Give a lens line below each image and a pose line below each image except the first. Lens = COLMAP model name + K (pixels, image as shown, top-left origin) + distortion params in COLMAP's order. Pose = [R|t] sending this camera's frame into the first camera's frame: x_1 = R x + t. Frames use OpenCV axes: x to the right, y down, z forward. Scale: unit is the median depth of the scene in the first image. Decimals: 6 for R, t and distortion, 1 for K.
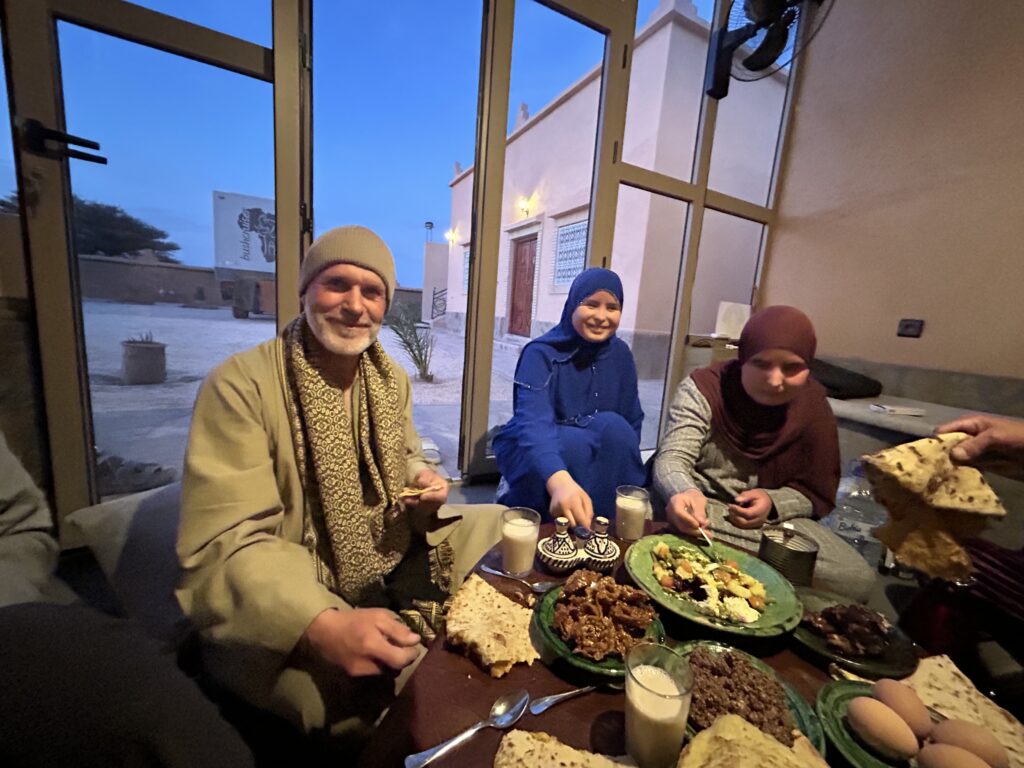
lens RADIAL K [[412.3, 0, 517.7], [0, 412.3, 383.0], [0, 0, 1]] dist [0.003465, 0.000966]
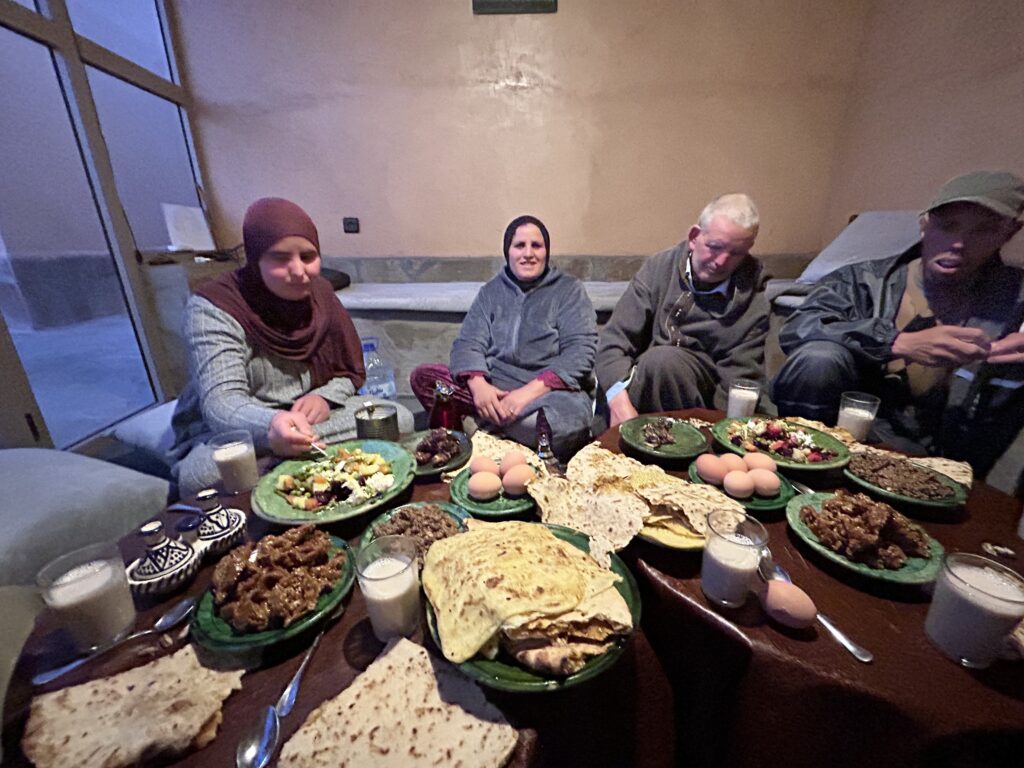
lens RADIAL K [[412.3, 0, 517.1], [0, 412.3, 377.0], [0, 0, 1]] dist [0.003465, 0.000966]
pose [[0.403637, -0.364840, 0.839029, -0.154605], [0.190720, 0.930459, 0.312846, -0.012563], [-0.894820, 0.033744, 0.445150, 0.117366]]
